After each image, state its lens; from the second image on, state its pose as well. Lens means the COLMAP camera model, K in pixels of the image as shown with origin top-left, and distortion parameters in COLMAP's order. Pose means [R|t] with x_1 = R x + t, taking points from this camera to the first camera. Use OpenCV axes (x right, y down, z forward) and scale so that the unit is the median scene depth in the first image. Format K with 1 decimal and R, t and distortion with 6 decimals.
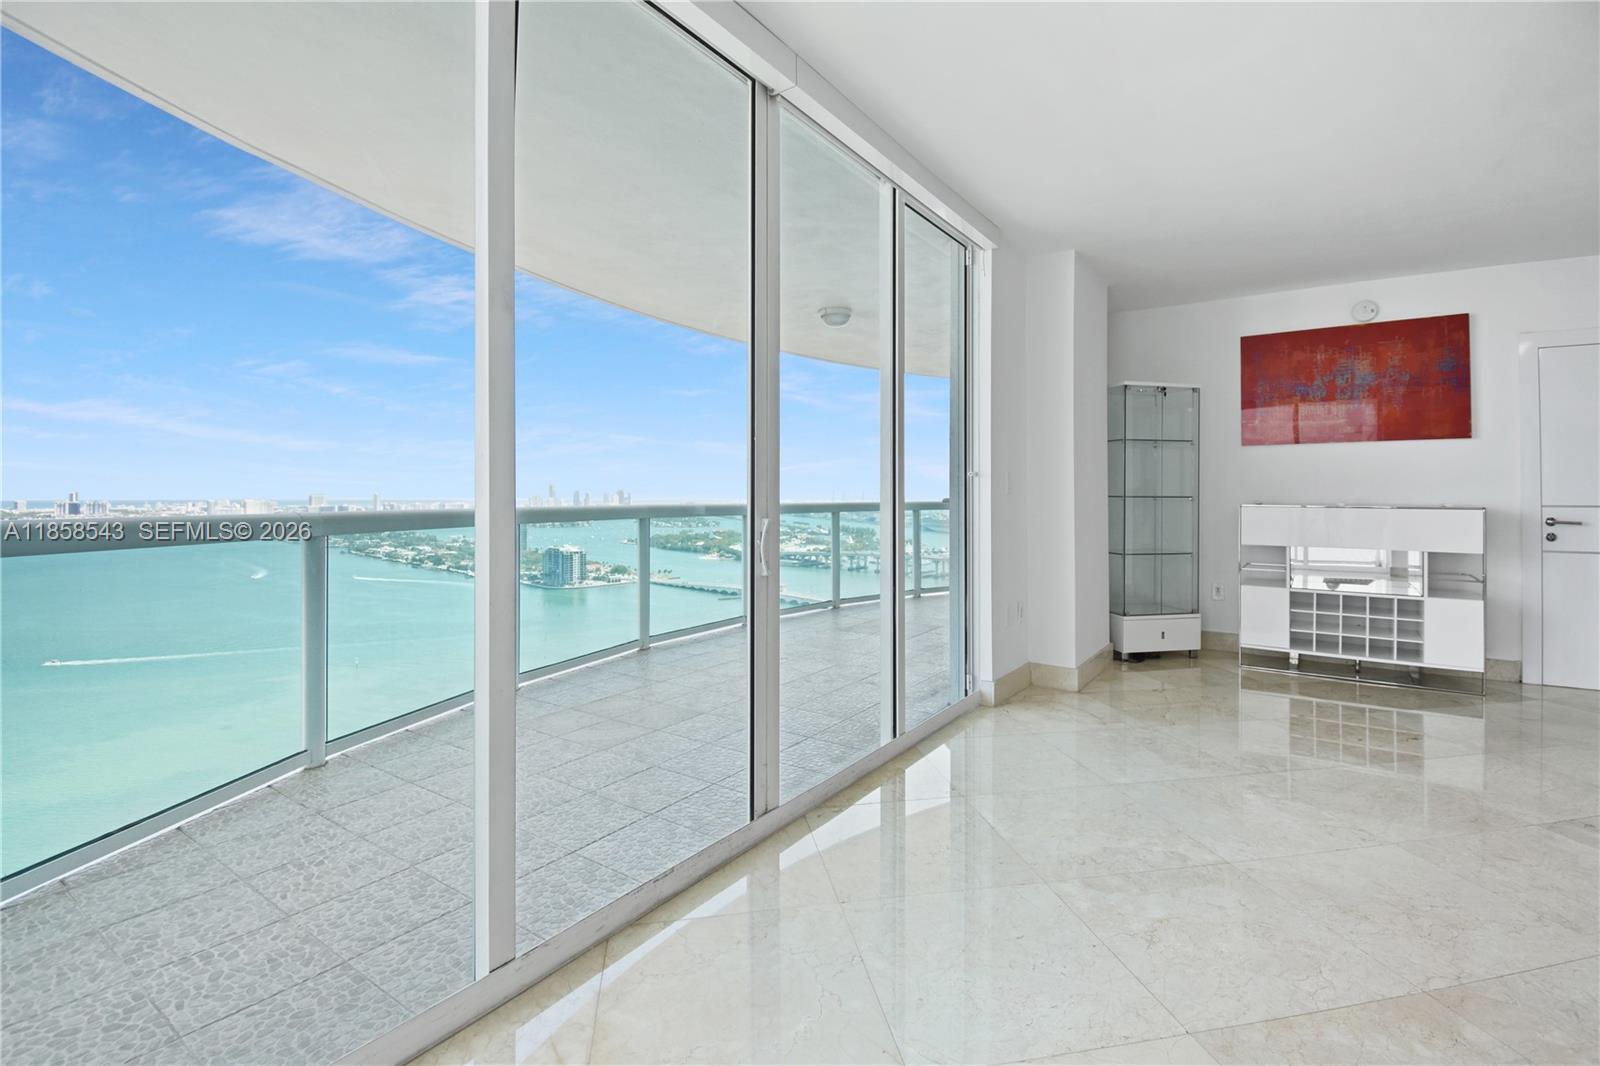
lens RADIAL K [[726.5, 0, 805.1], [0, 726.5, 496.3], [0, 0, 1]] dist [-0.004199, -0.000501]
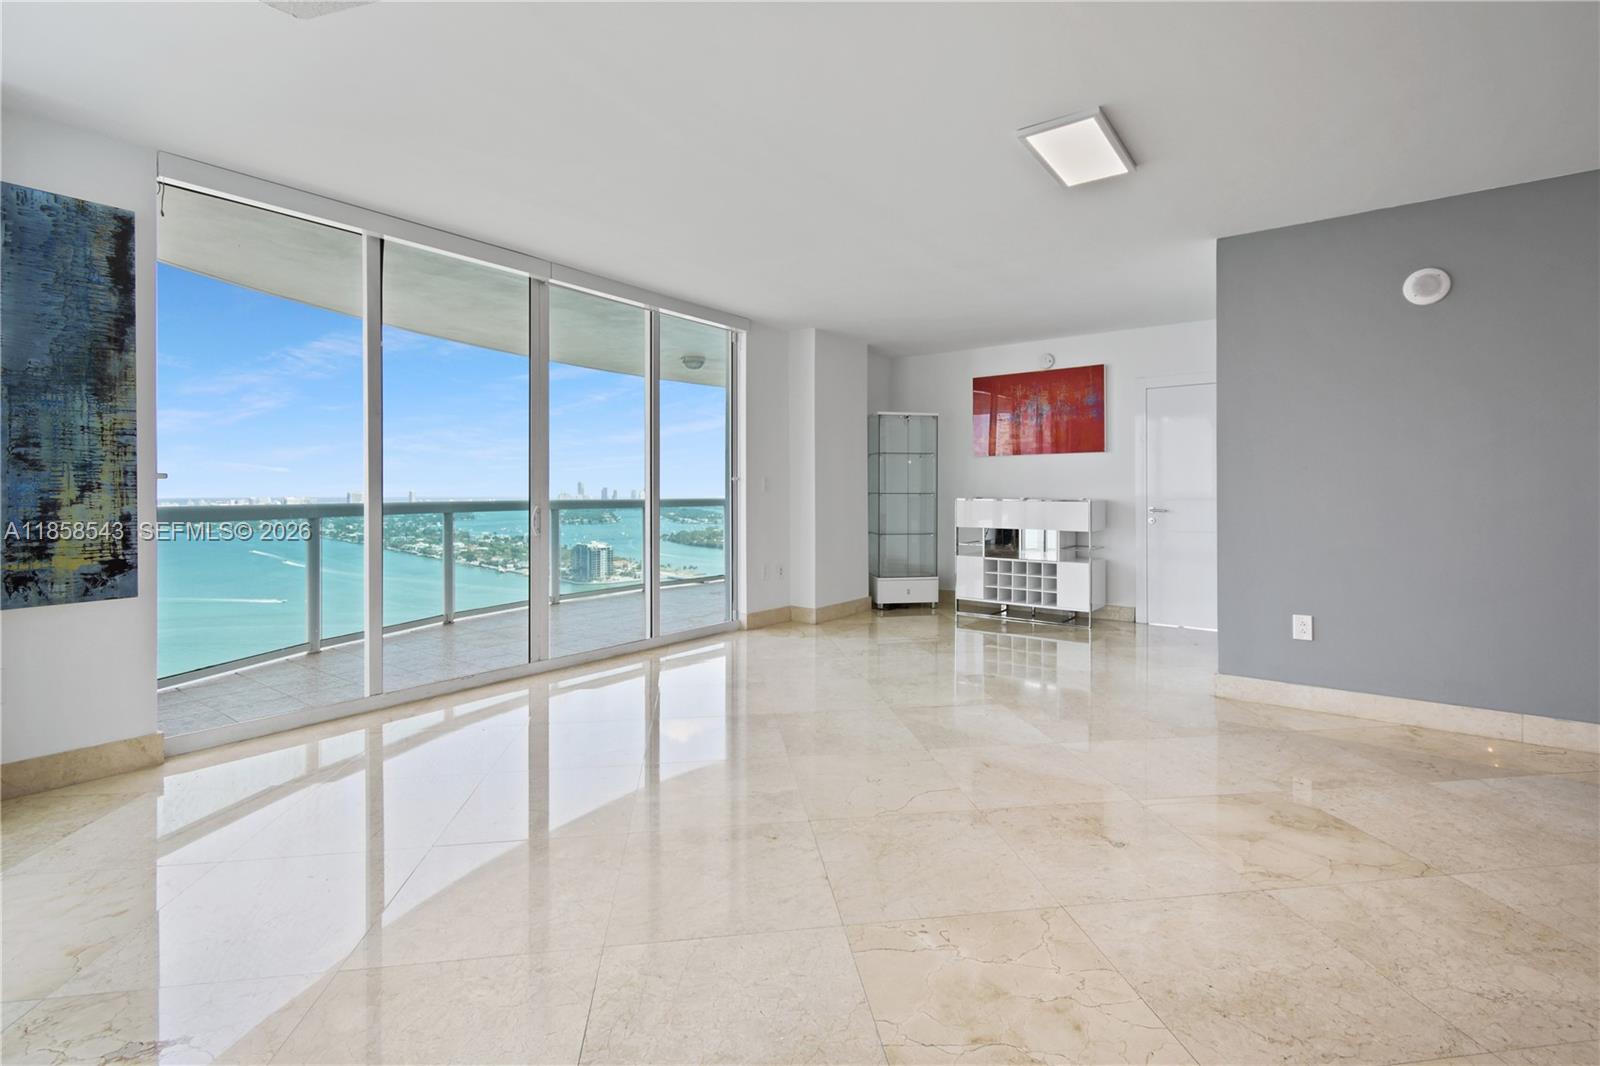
lens RADIAL K [[719.1, 0, 791.4], [0, 719.1, 491.5], [0, 0, 1]] dist [0.001669, 0.000309]
pose [[0.998972, -0.002089, -0.045289, 0.354565], [0.002026, 0.999997, -0.001426, -0.001016], [0.045292, 0.001333, 0.998973, -0.435653]]
